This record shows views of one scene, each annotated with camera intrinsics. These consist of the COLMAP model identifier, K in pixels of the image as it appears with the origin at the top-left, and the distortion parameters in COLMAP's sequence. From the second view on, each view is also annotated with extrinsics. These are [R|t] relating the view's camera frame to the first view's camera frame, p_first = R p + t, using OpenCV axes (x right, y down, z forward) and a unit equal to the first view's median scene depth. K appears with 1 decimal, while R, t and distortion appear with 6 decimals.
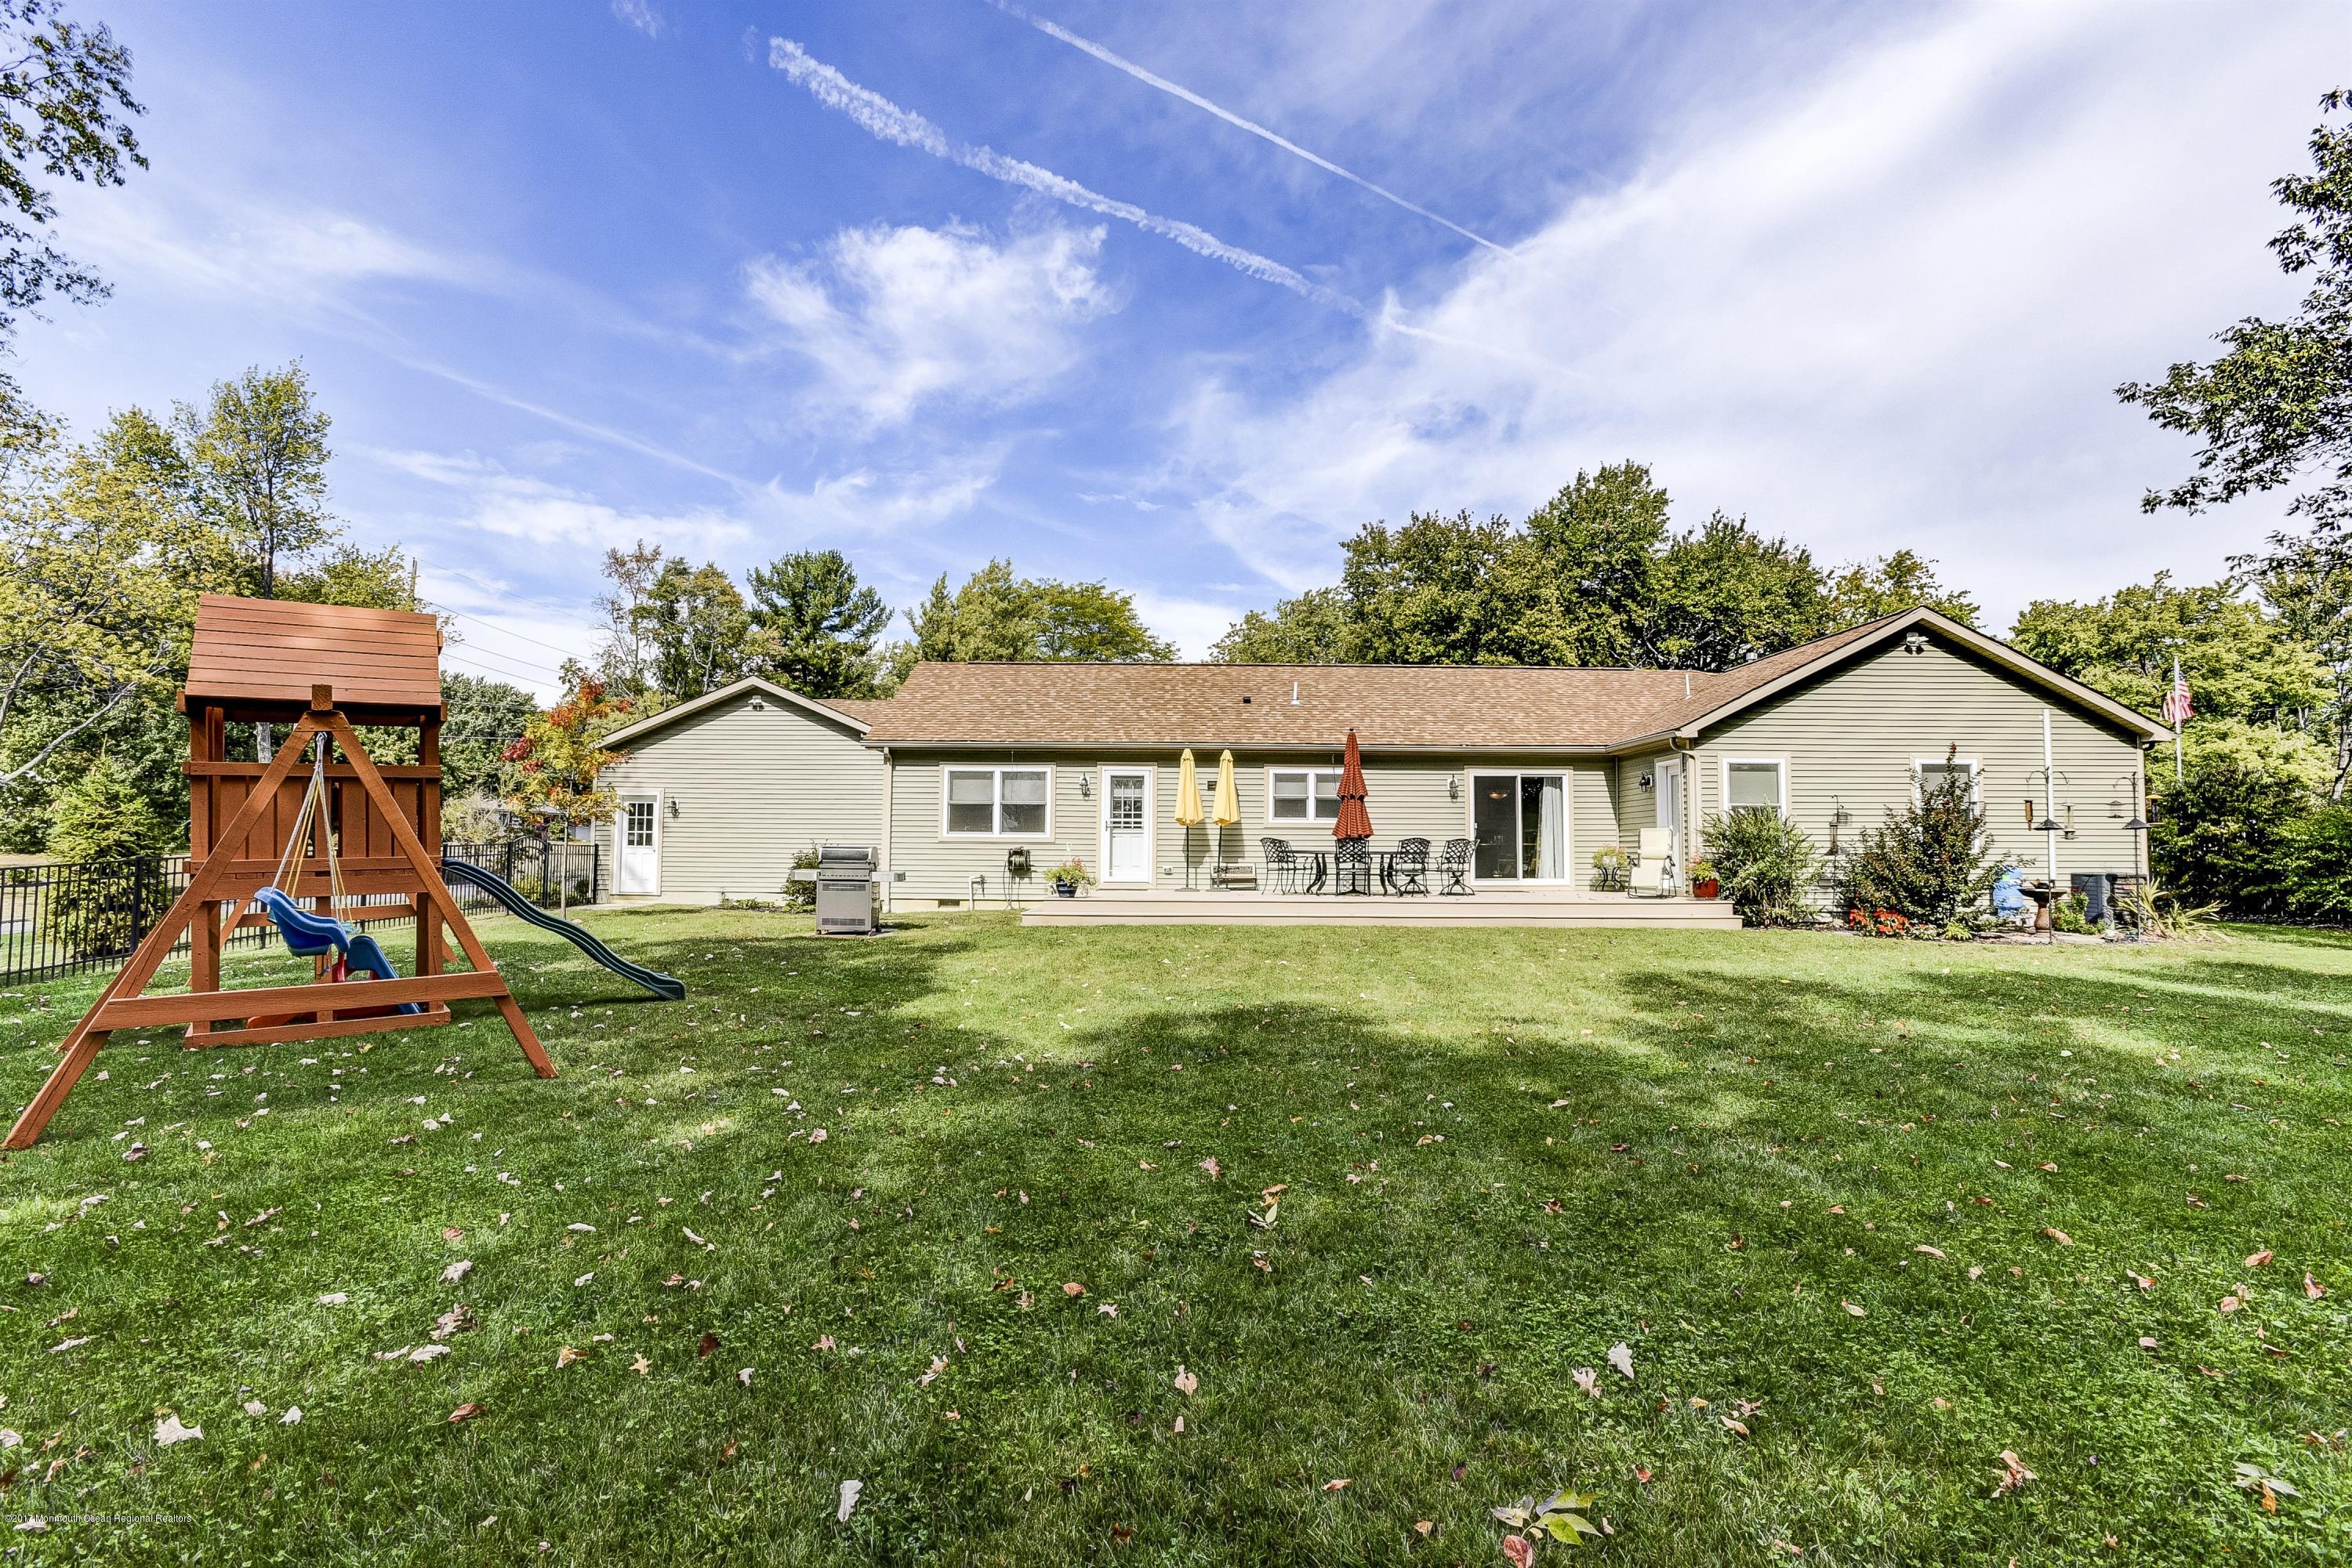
lens RADIAL K [[1141.6, 0, 1176.0], [0, 1141.6, 784.0], [0, 0, 1]] dist [-0.075956, 0.030700]
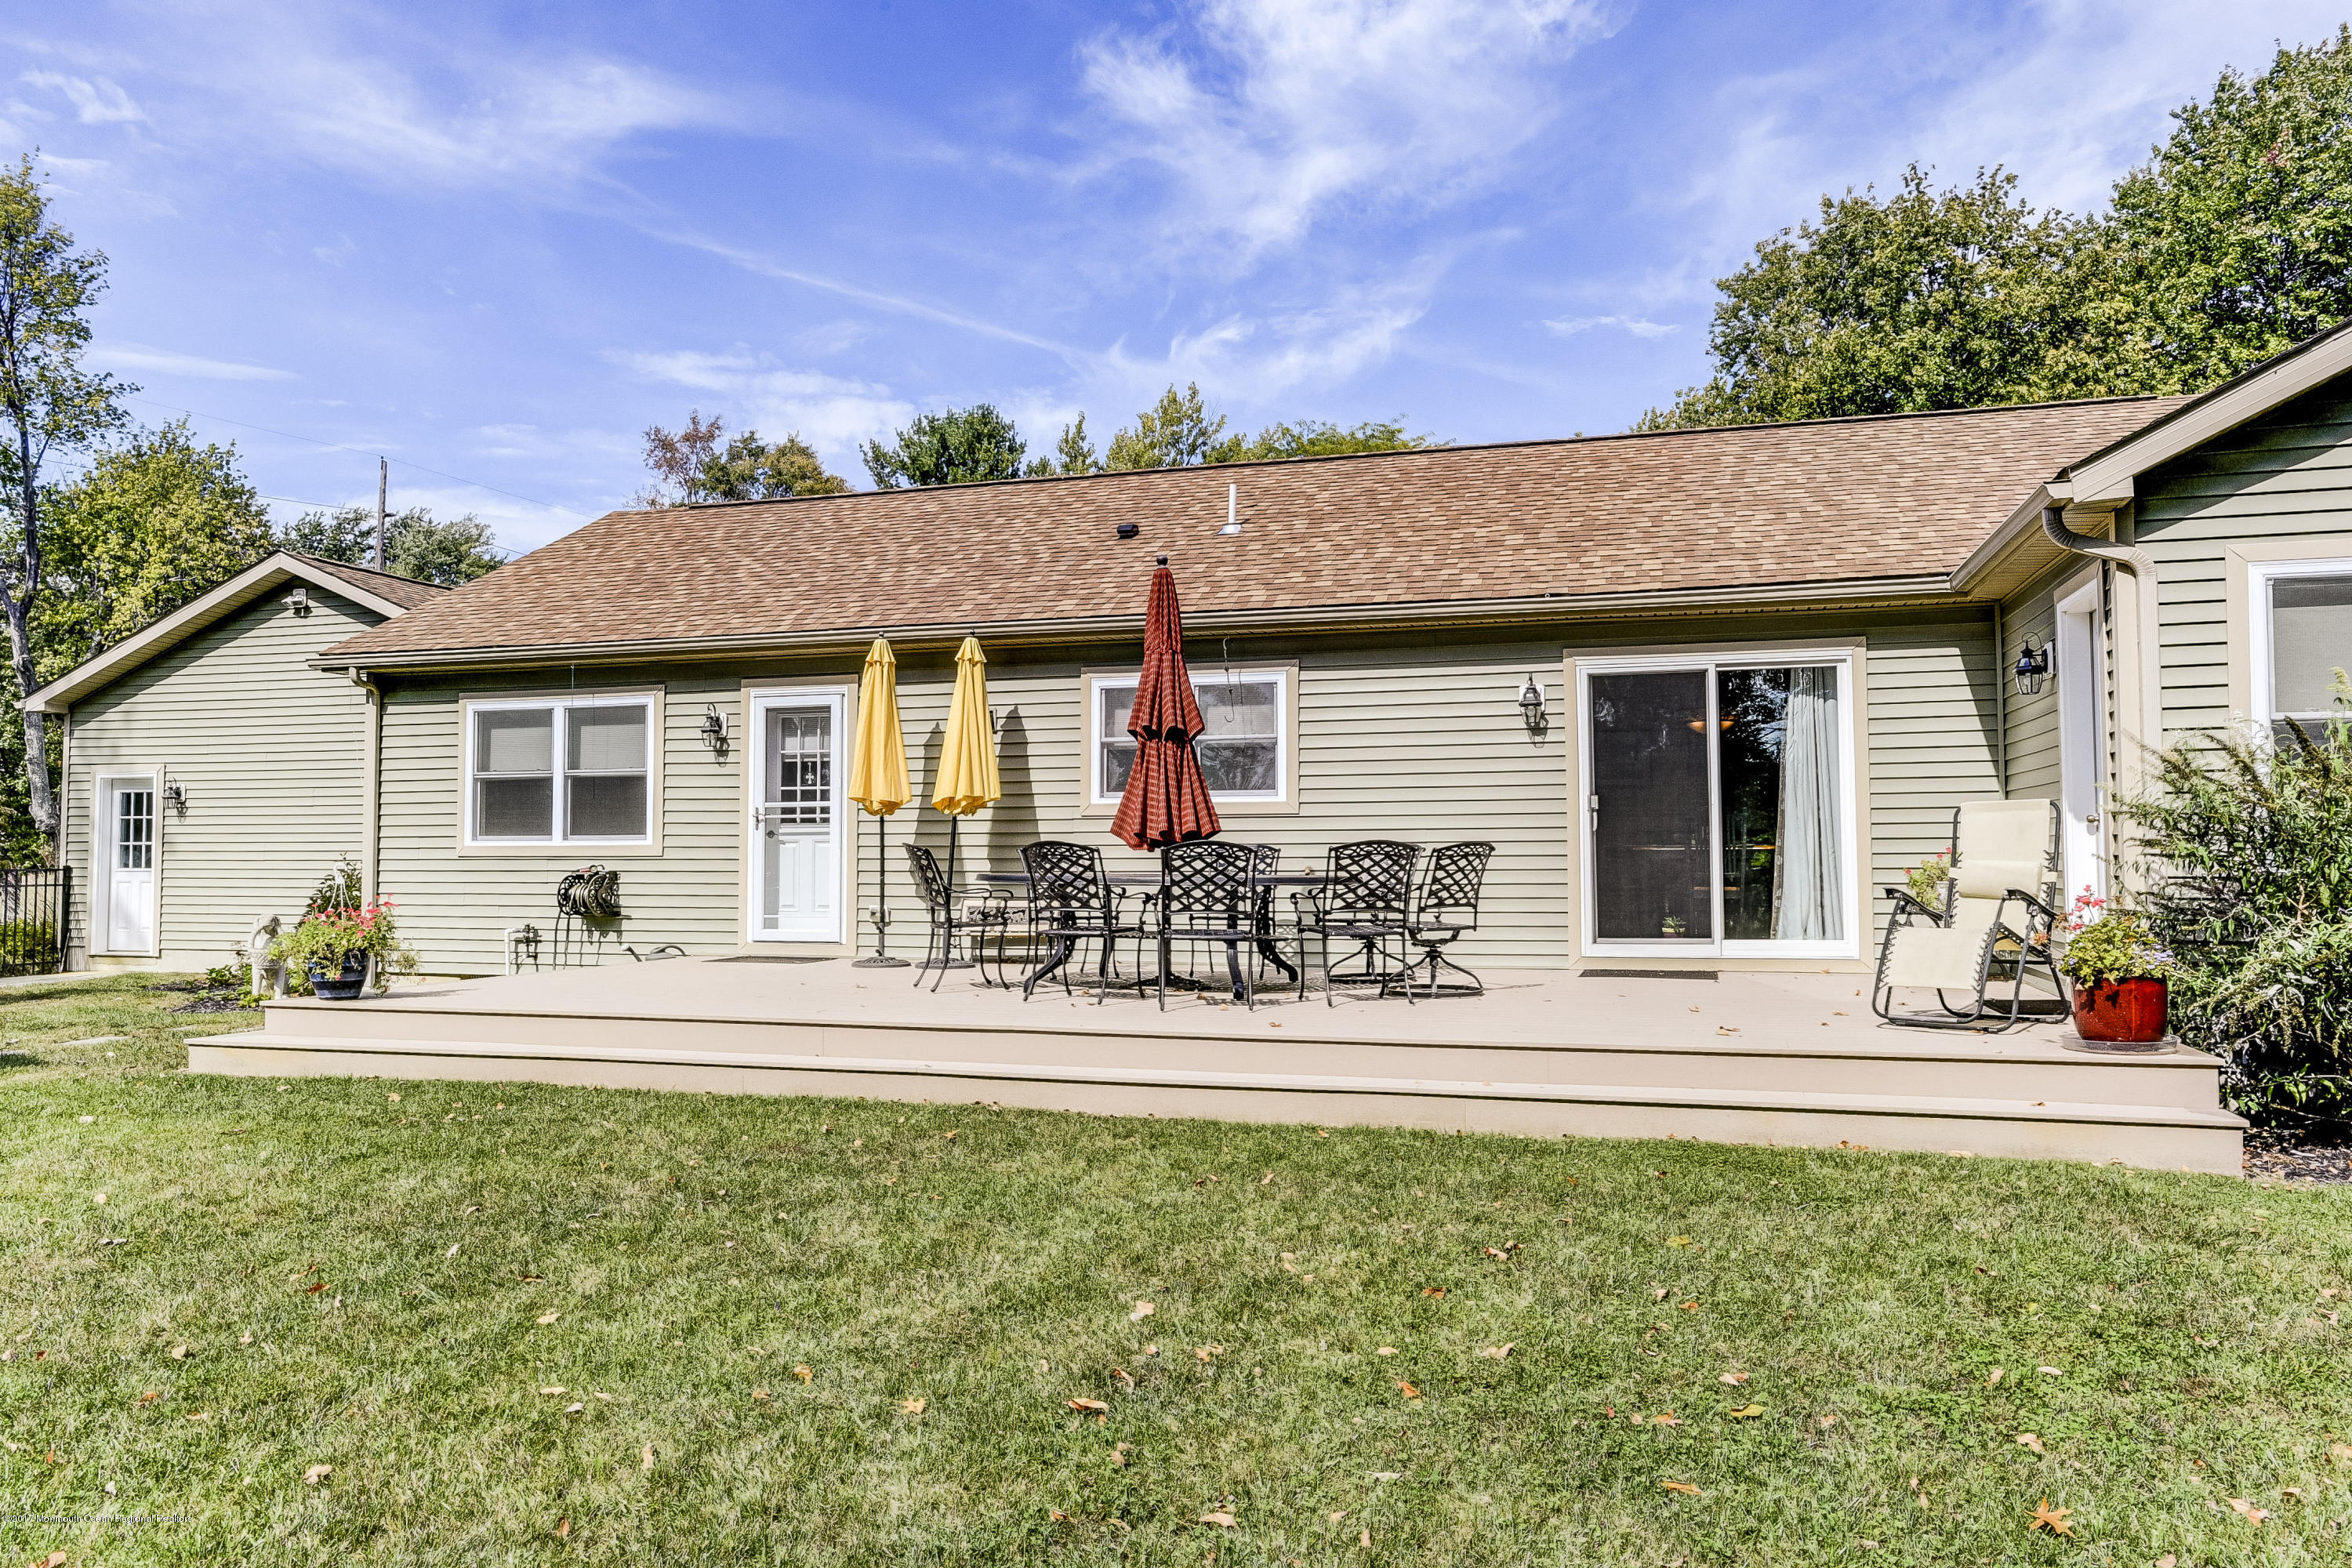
lens RADIAL K [[1659.4, 0, 1173.2], [0, 1659.4, 814.8], [0, 0, 1]] dist [-0.035769, -0.001932]
pose [[0.949623, -0.016701, -0.312950, 0.303795], [0.026873, 0.999241, 0.028218, 0.020852], [0.312241, -0.035206, 0.949350, 0.422152]]
